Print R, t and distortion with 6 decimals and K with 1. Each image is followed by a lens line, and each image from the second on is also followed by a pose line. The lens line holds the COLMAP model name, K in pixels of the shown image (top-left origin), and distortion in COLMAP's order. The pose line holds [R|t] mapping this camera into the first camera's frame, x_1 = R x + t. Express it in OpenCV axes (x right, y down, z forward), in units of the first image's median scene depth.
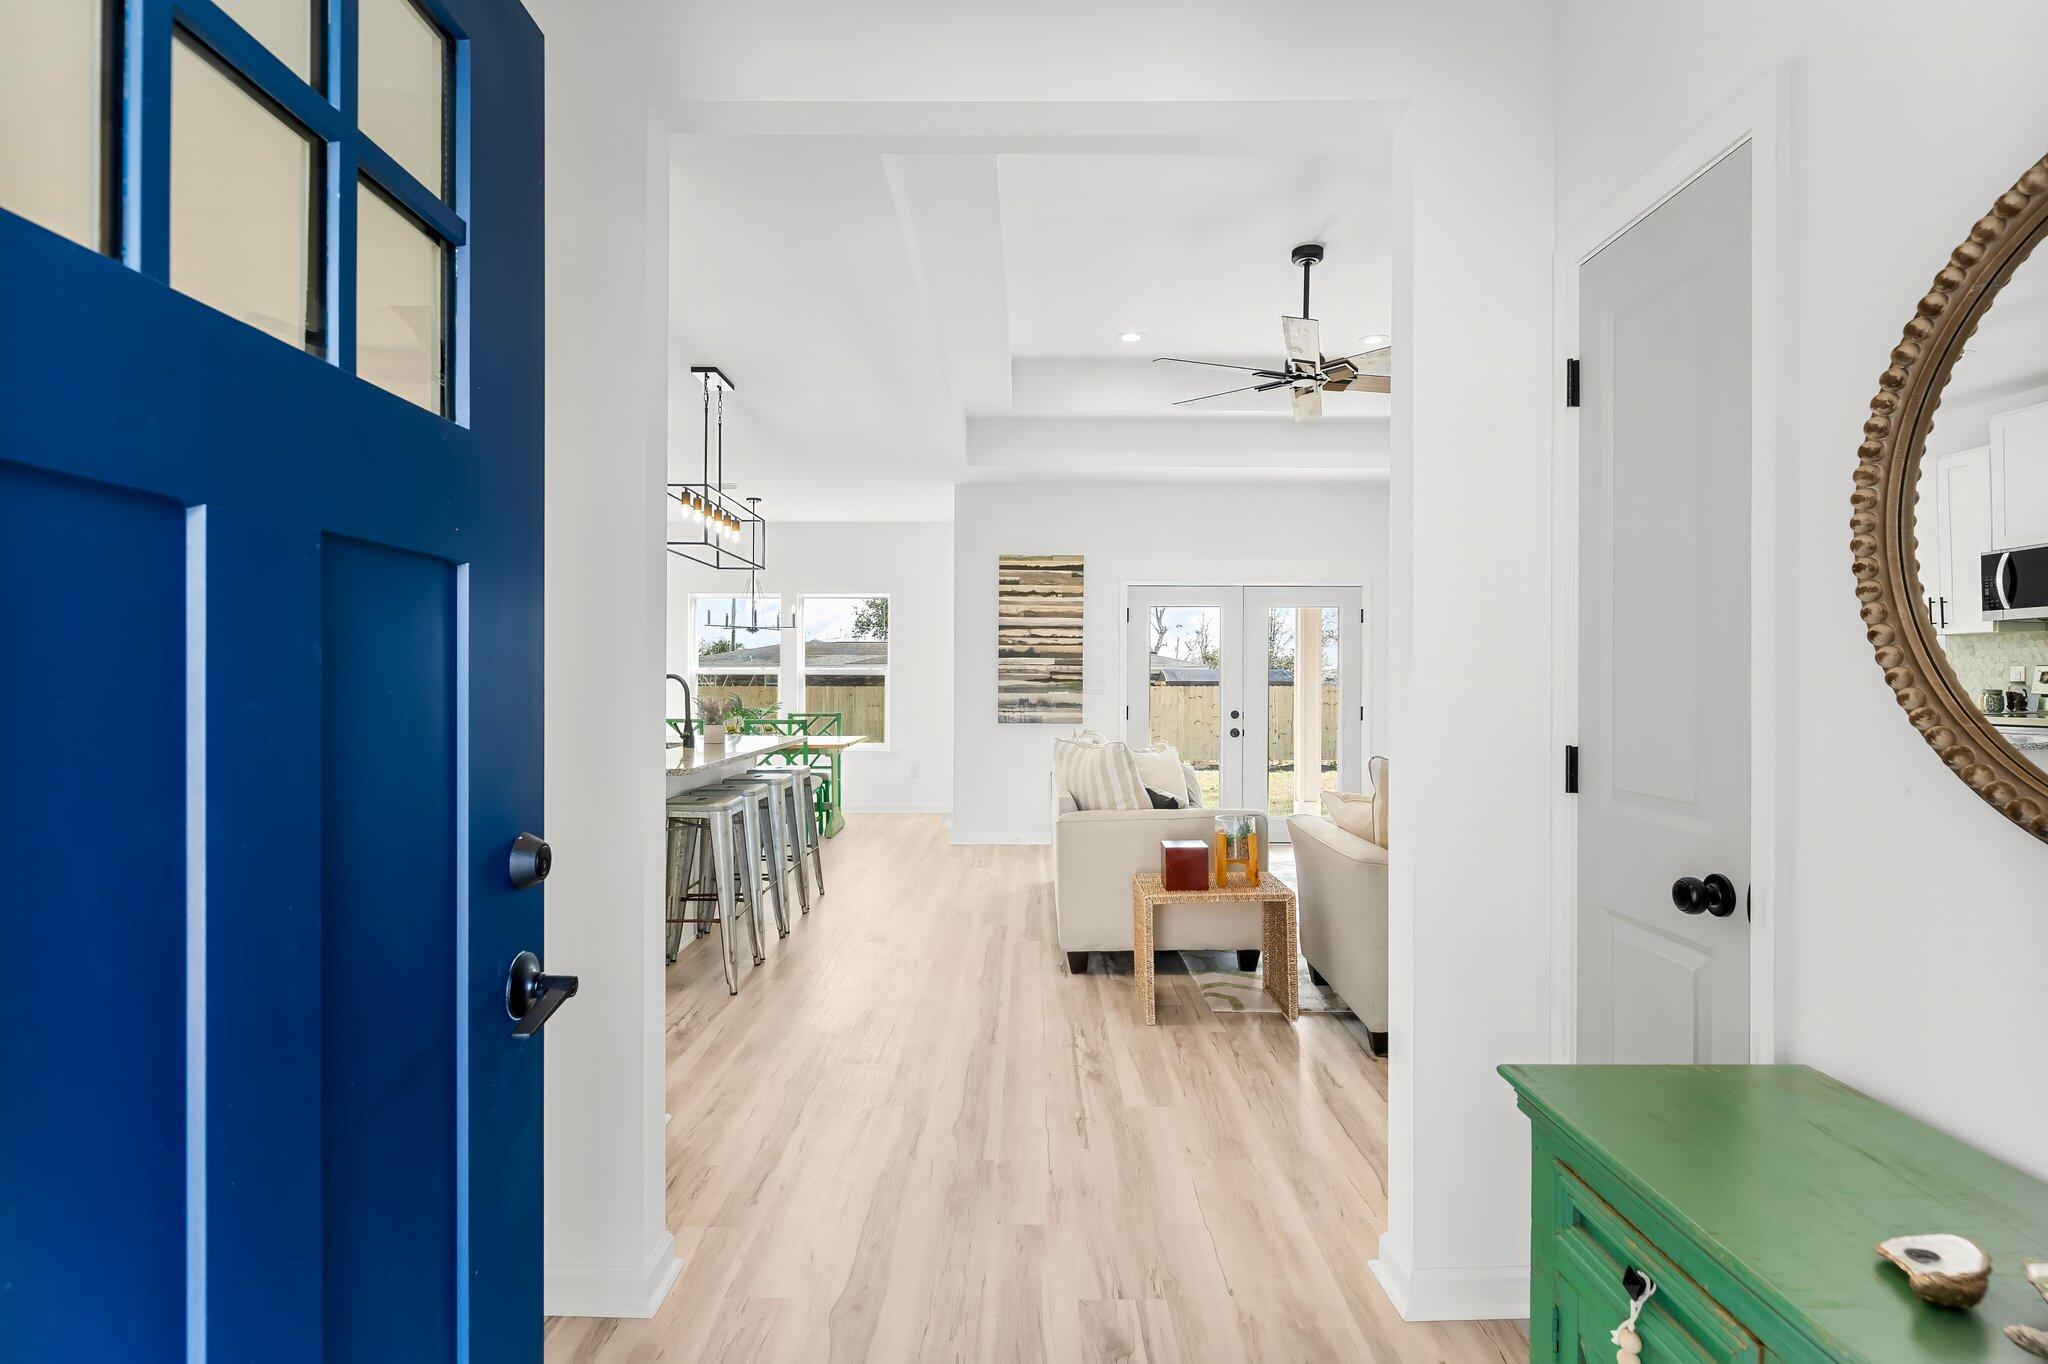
lens RADIAL K [[986.1, 0, 1007.9], [0, 986.1, 699.6], [0, 0, 1]] dist [0.004016, 0.000120]
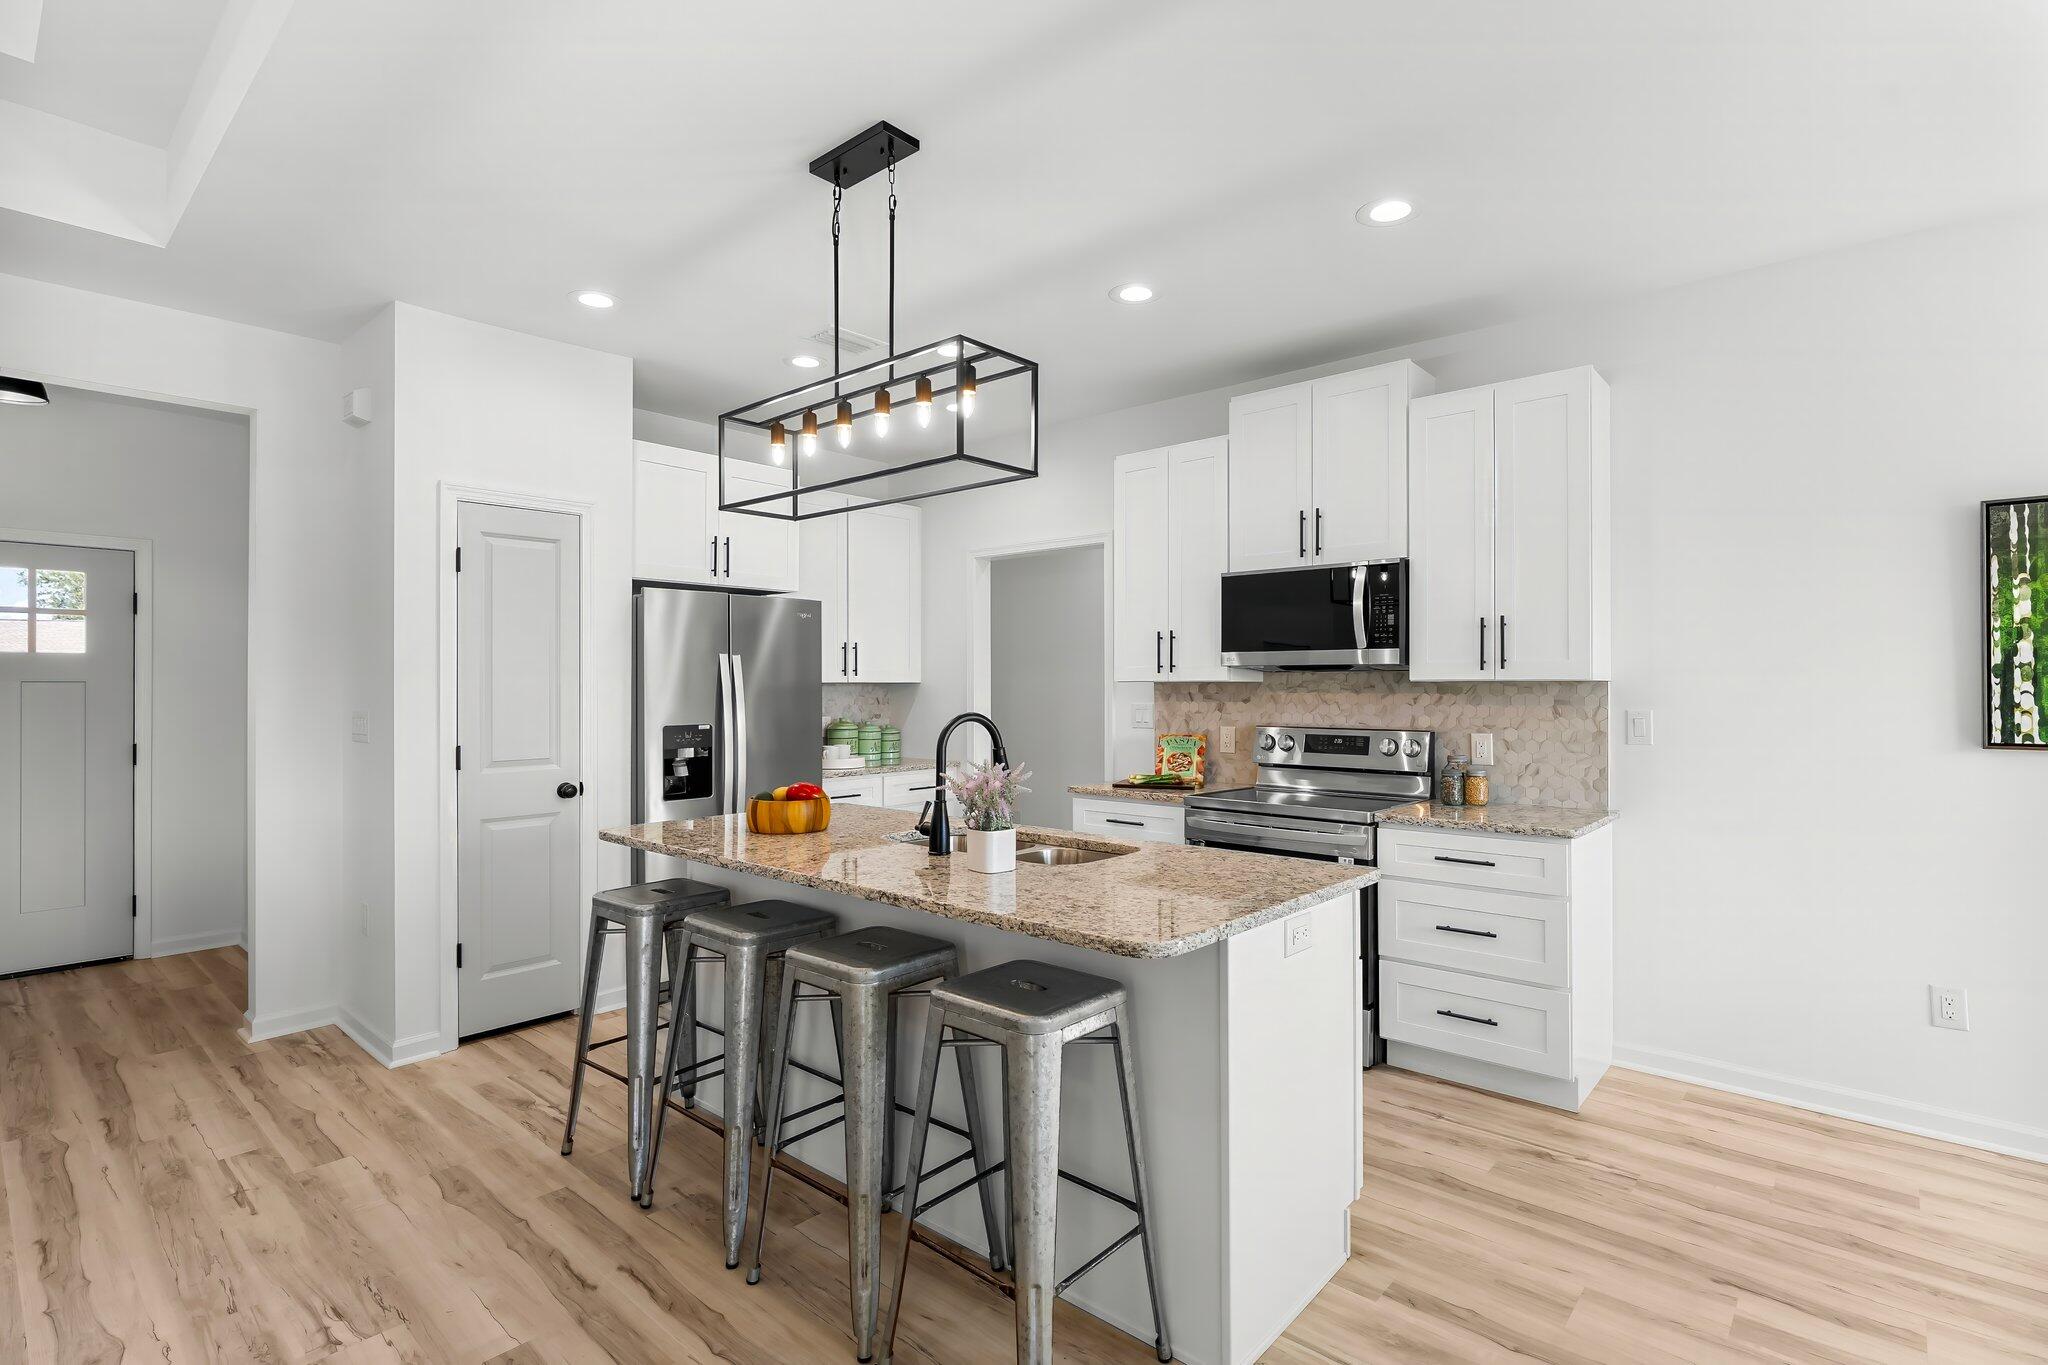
lens RADIAL K [[944.6, 0, 1027.0], [0, 944.6, 687.2], [0, 0, 1]] dist [0.015103, -0.006943]
pose [[-0.649055, -0.004143, -0.760730, 0.020264], [-0.016805, 0.999819, 0.008893, -0.030520], [0.760556, 0.018556, -0.649008, 0.912319]]
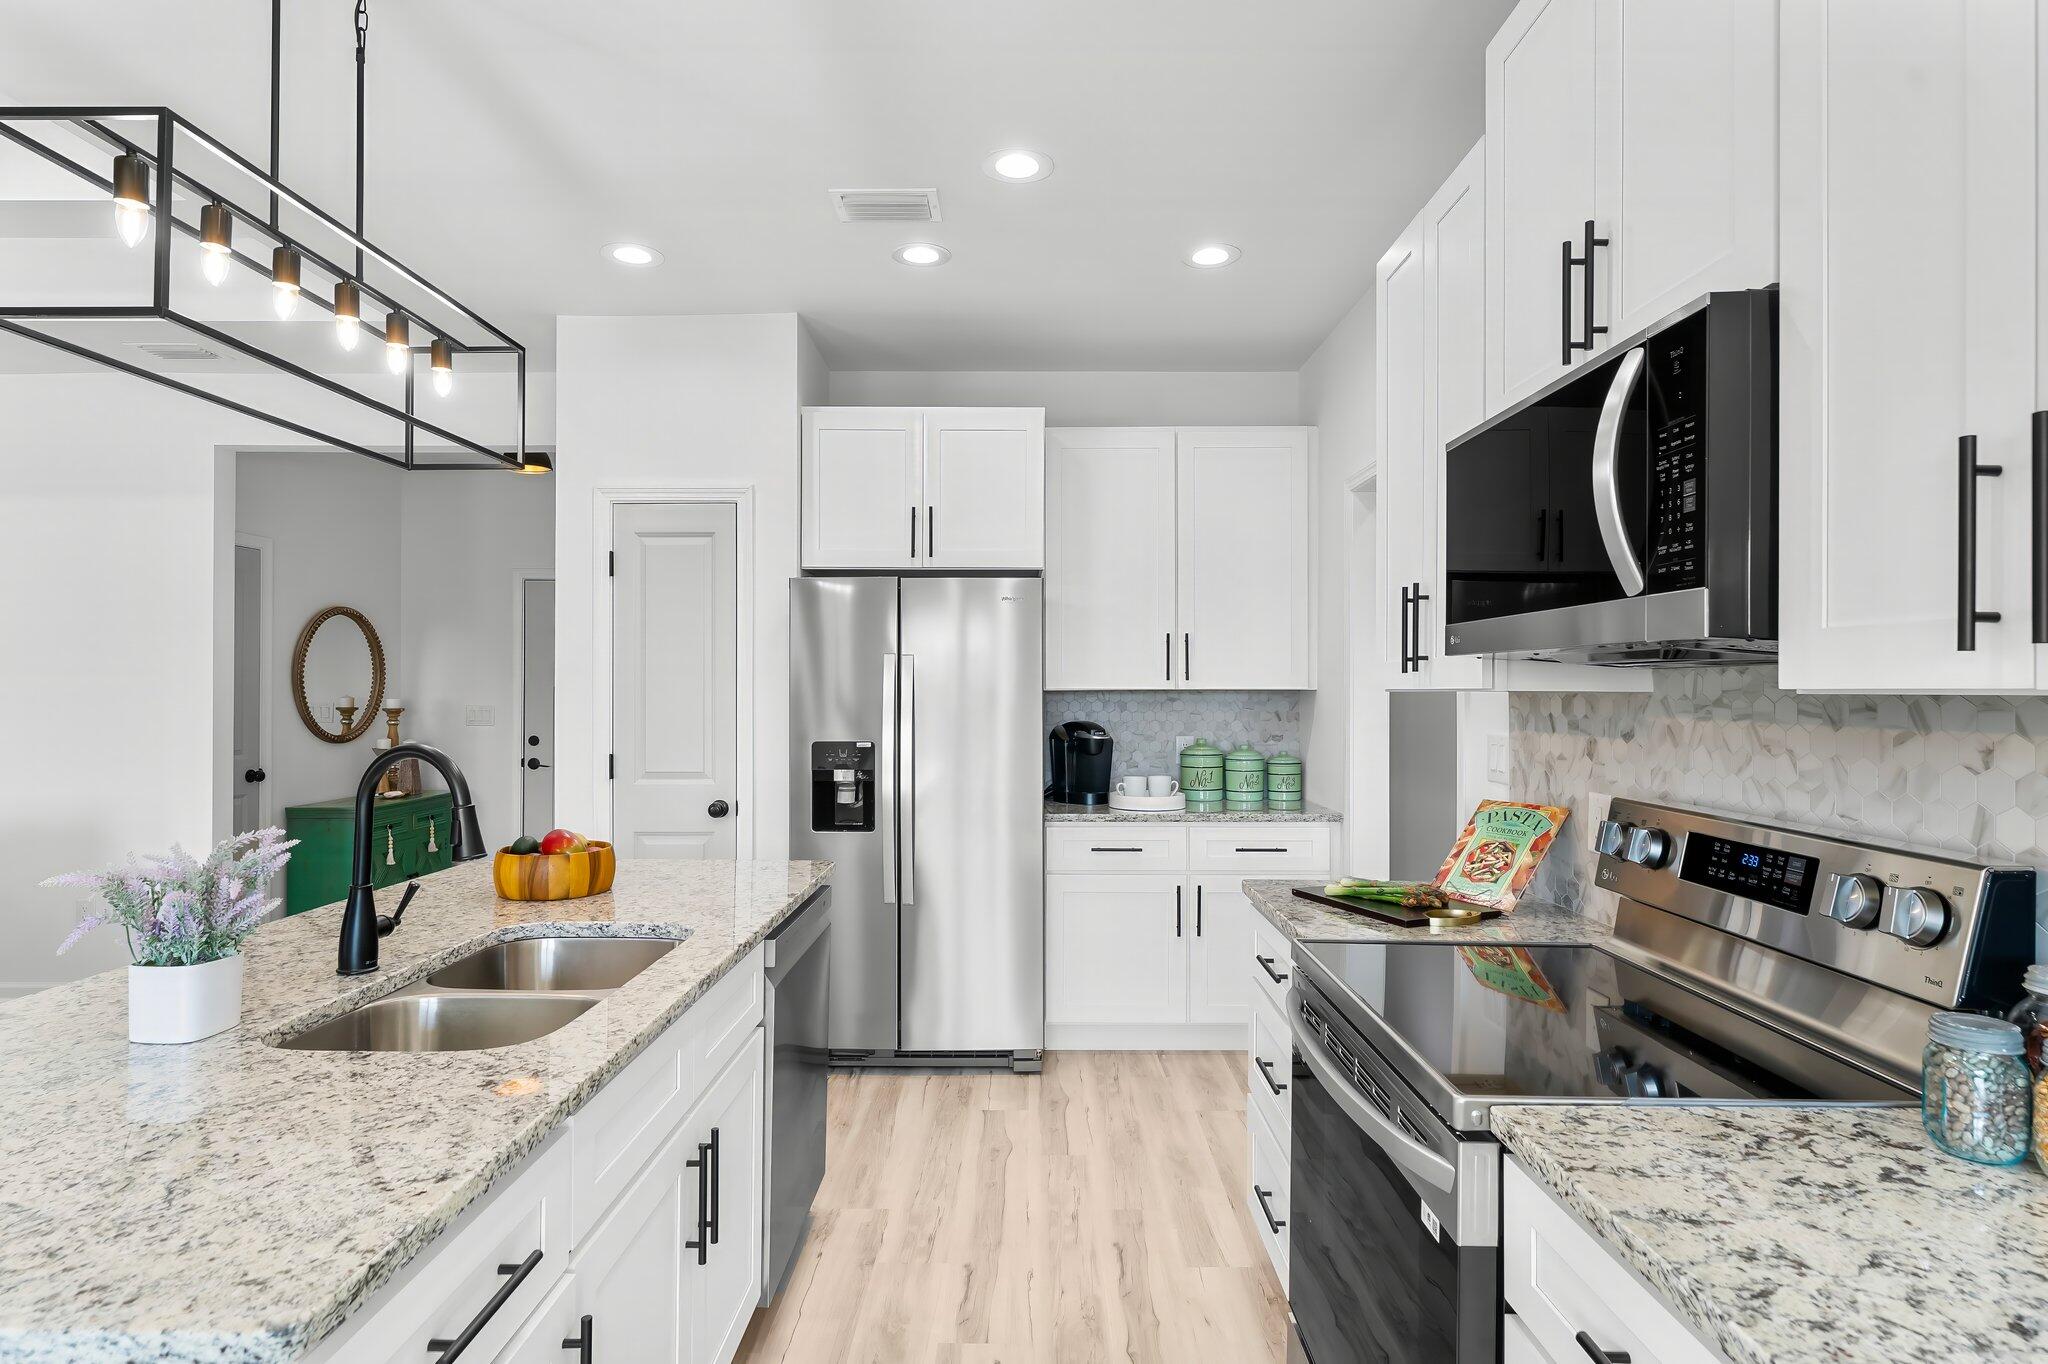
lens RADIAL K [[1041.4, 0, 1035.9], [0, 1041.4, 677.6], [0, 0, 1]] dist [0.001158, -0.000837]
pose [[-0.999658, -0.008139, -0.024848, -0.357868], [-0.008330, 0.999936, 0.007599, -0.035271], [0.024785, 0.007803, -0.999662, 0.902714]]
